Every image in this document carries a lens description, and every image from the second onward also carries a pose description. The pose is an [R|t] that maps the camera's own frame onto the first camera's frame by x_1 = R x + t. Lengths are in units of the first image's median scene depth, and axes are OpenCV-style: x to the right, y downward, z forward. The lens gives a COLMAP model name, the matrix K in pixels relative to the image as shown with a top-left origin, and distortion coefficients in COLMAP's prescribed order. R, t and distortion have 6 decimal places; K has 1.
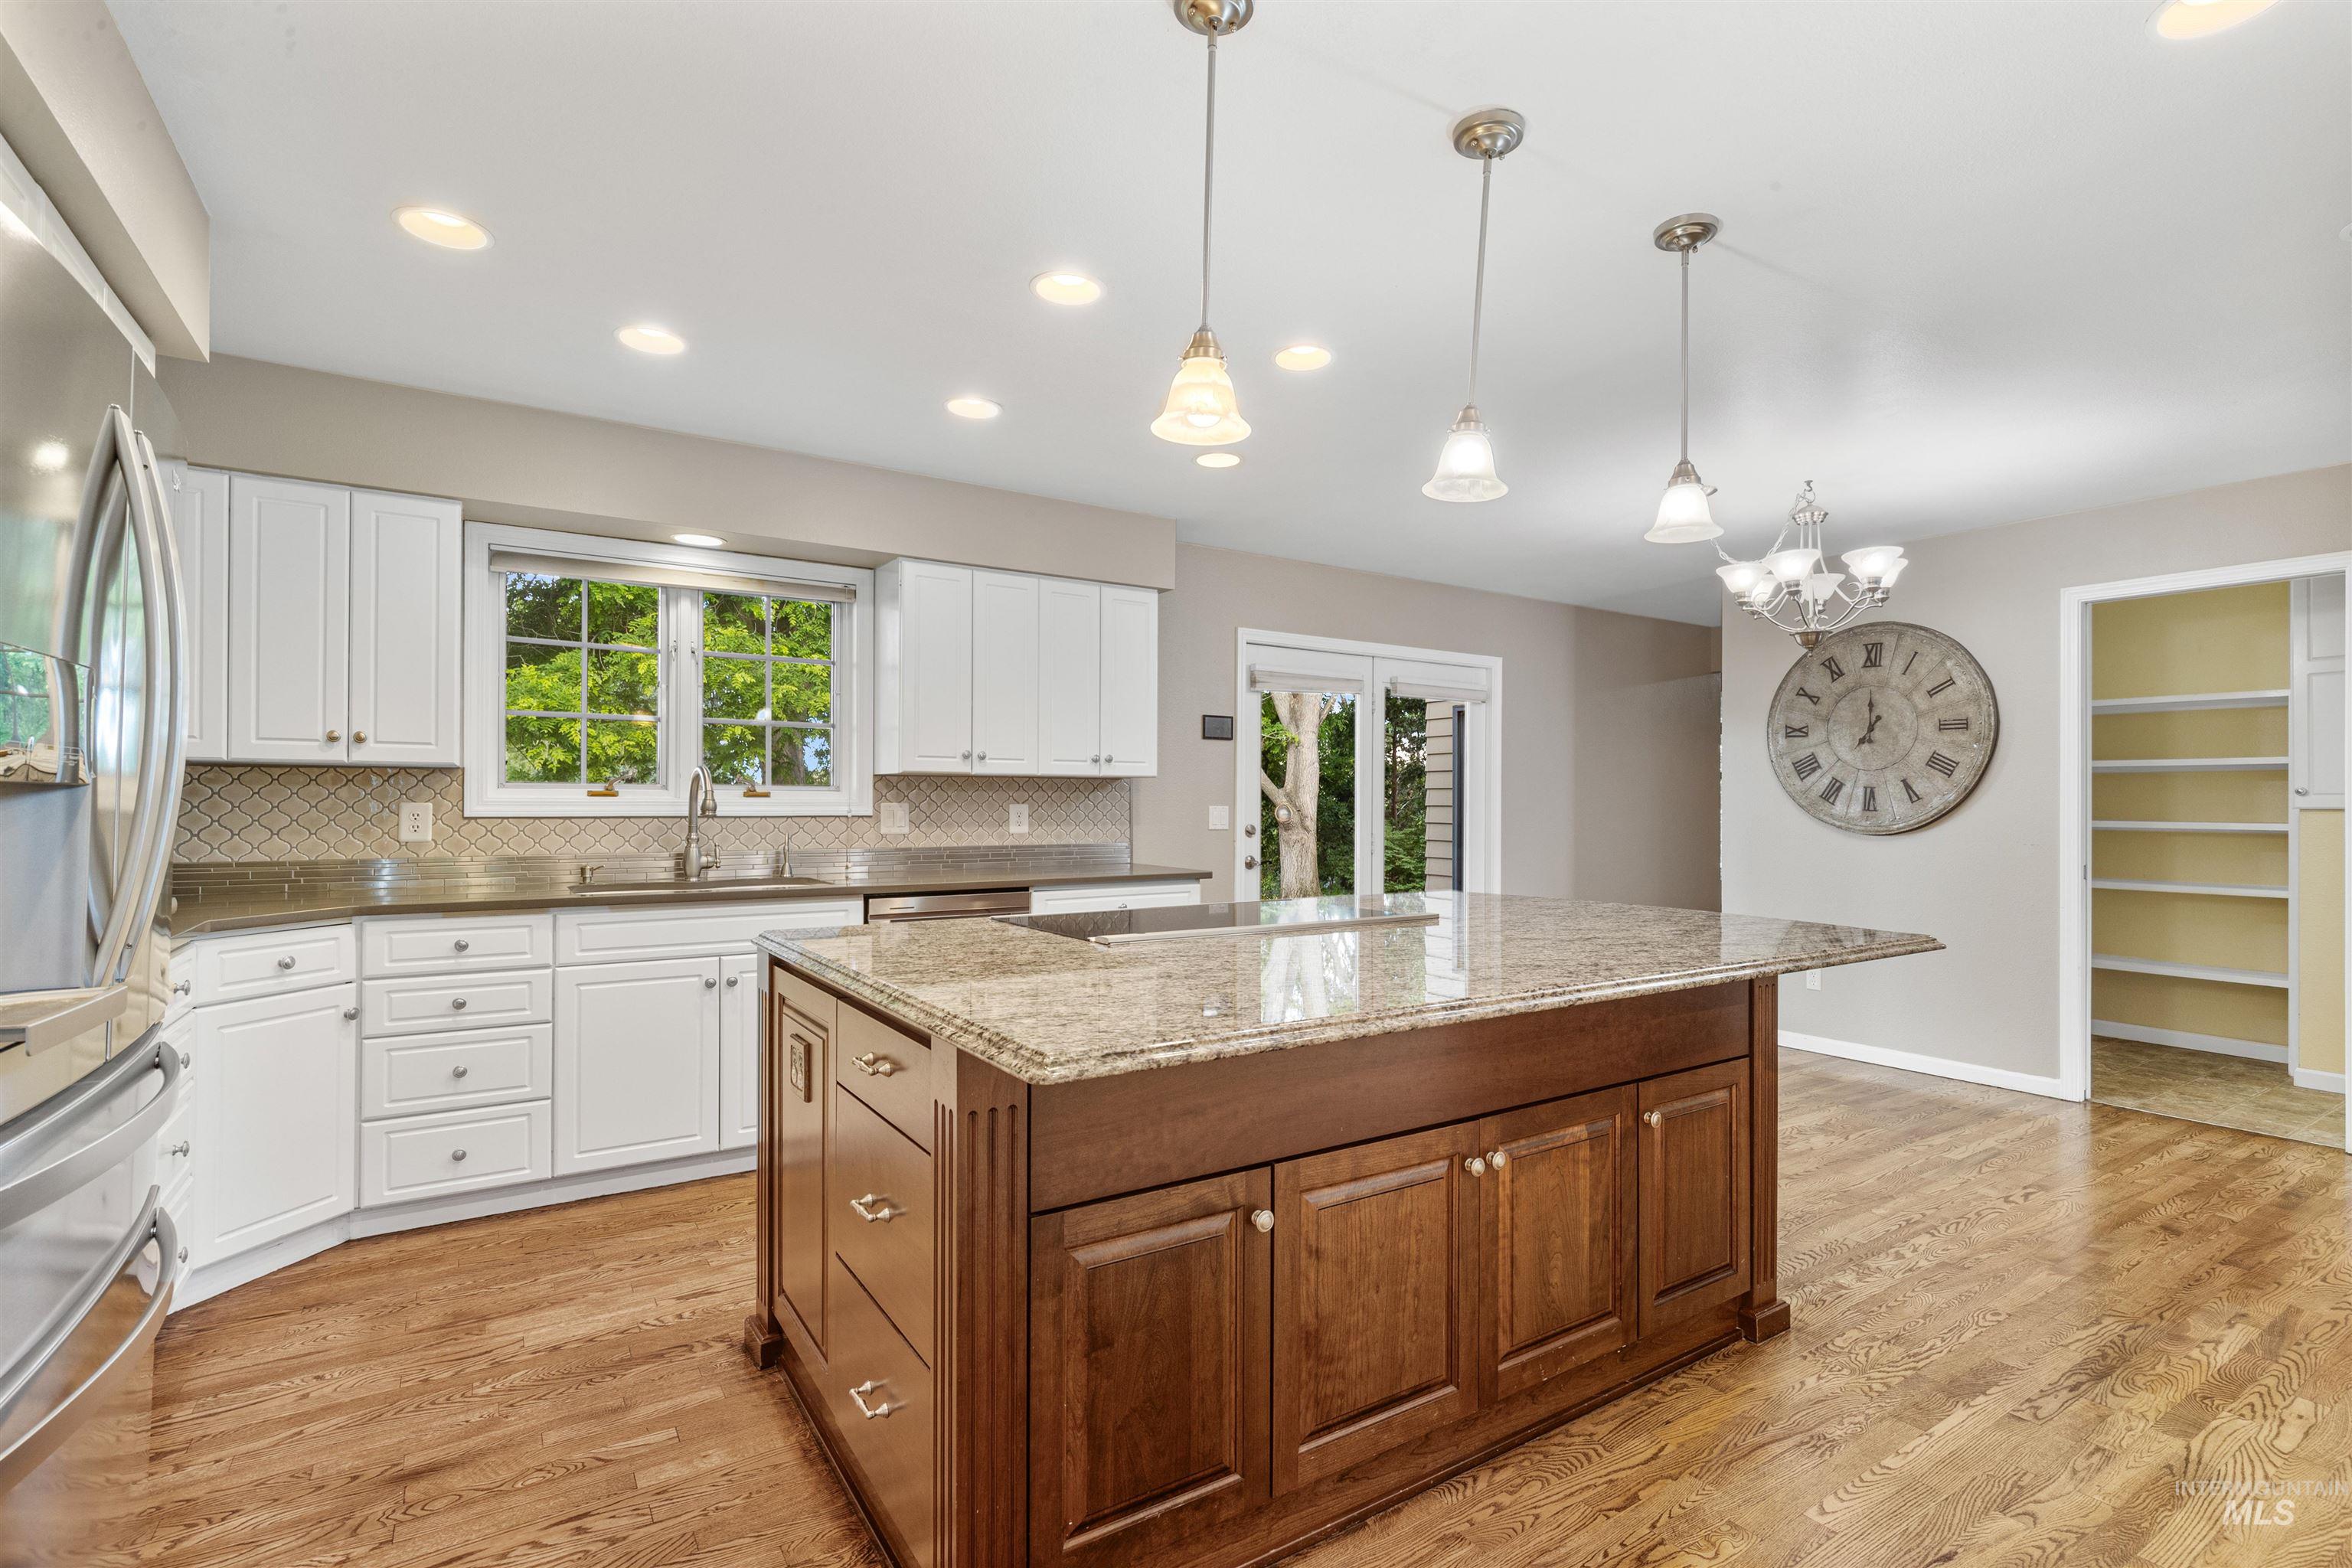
lens RADIAL K [[1082.0, 0, 1220.6], [0, 1082.0, 803.6], [0, 0, 1]] dist [-0.002259, 0.001390]
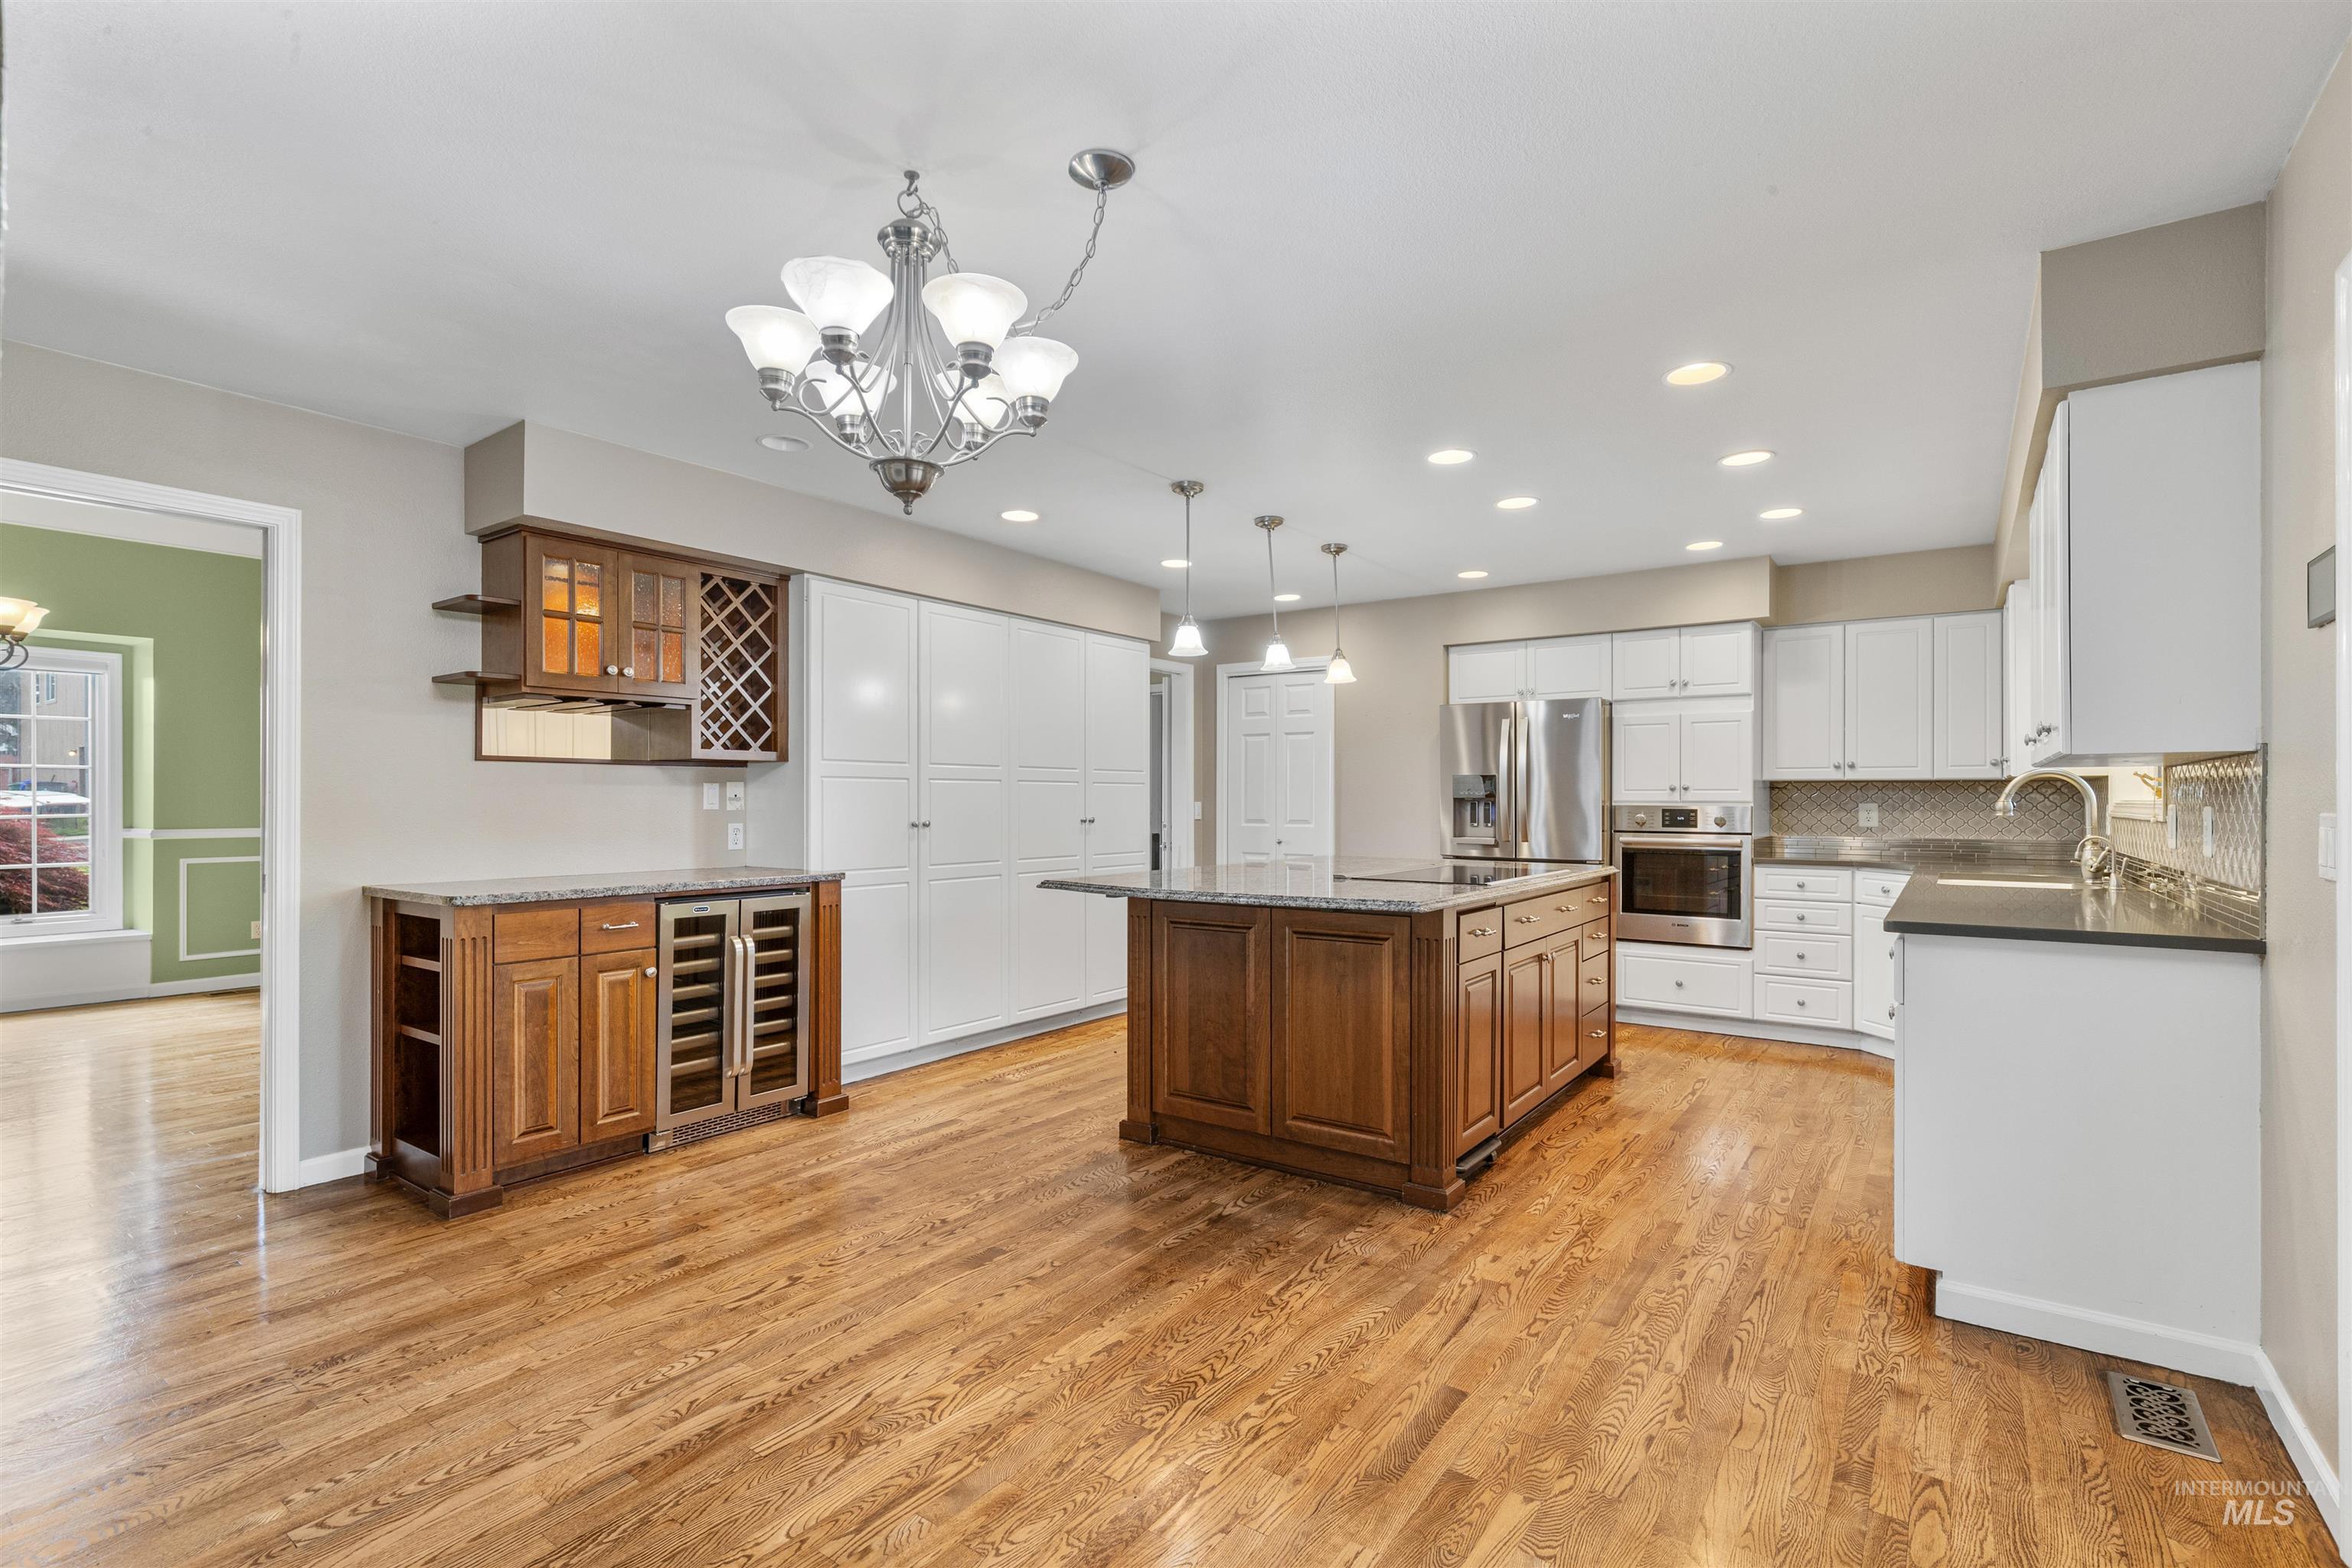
lens RADIAL K [[1082.0, 0, 1186.4], [0, 1082.0, 795.3], [0, 0, 1]] dist [-0.002259, 0.001390]
pose [[-0.939896, -0.003874, -0.341440, 0.823794], [-0.001594, 0.999975, -0.006957, -0.001197], [0.341458, -0.005994, -0.939878, 2.129029]]
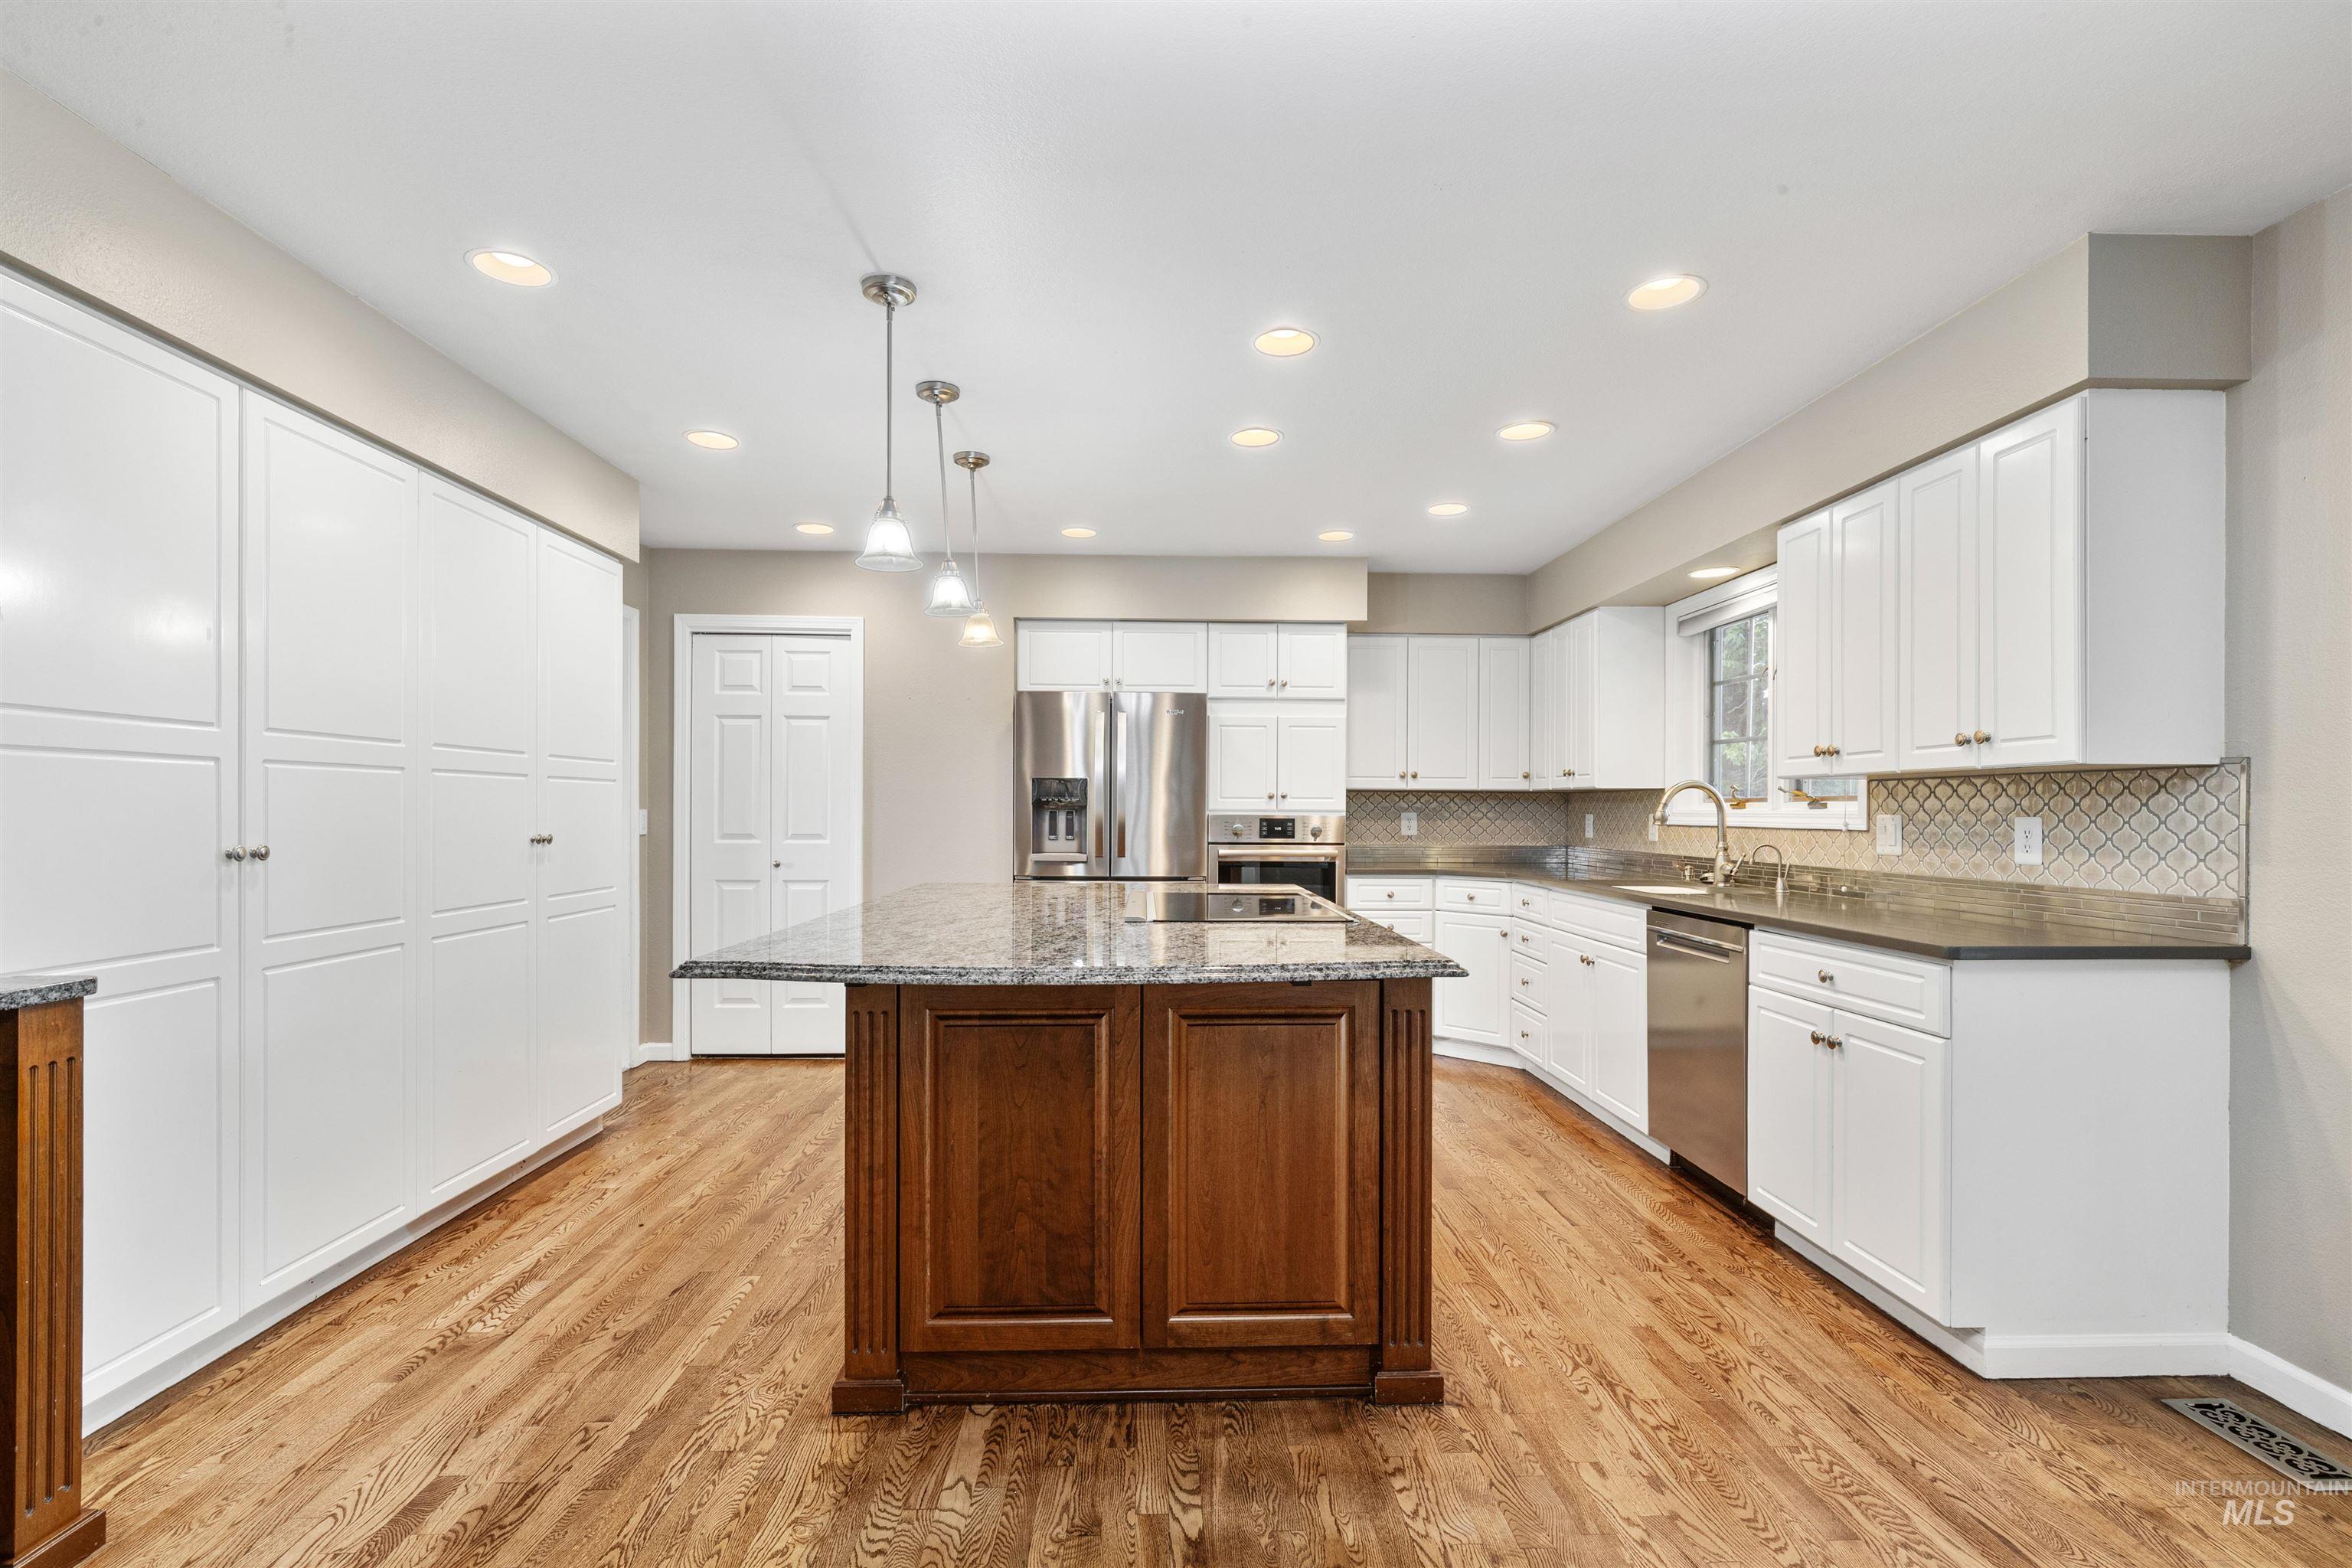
lens RADIAL K [[1082.0, 0, 1175.5], [0, 1082.0, 809.8], [0, 0, 1]] dist [-0.002259, 0.001390]
pose [[-0.538533, -0.003911, -0.842596, 0.942336], [-0.003169, 0.999992, -0.002616, -0.000707], [0.842599, 0.001262, -0.538540, 1.440236]]
